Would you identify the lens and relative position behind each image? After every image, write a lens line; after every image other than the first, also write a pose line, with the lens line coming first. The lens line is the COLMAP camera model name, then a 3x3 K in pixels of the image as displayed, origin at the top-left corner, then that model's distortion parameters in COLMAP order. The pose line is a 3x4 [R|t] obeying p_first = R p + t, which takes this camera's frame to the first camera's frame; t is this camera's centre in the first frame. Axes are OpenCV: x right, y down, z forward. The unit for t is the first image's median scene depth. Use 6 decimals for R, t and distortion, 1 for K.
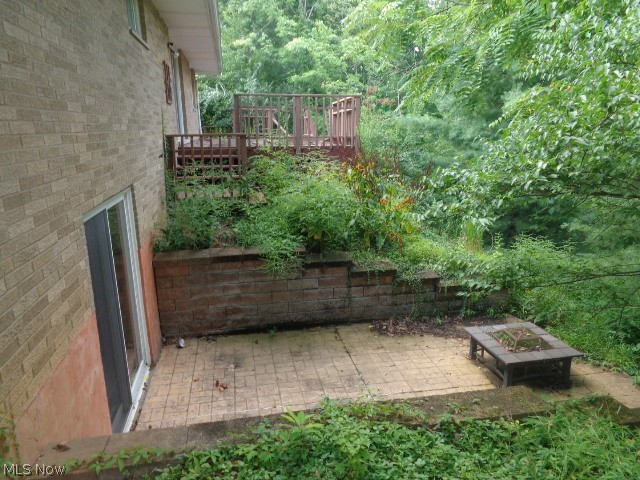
lens RADIAL K [[477.3, 0, 320.0], [0, 477.3, 240.0], [0, 0, 1]] dist [-0.008609, 0.001822]
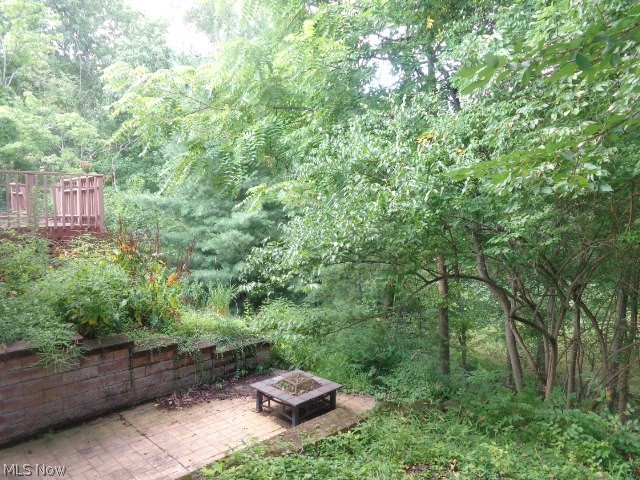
lens RADIAL K [[477.3, 0, 320.0], [0, 477.3, 240.0], [0, 0, 1]] dist [-0.008609, 0.001822]
pose [[0.828082, -0.036241, 0.559435, -0.158726], [0.120348, 0.986135, -0.114256, -0.004310], [-0.547537, 0.161940, 0.820962, -0.062399]]
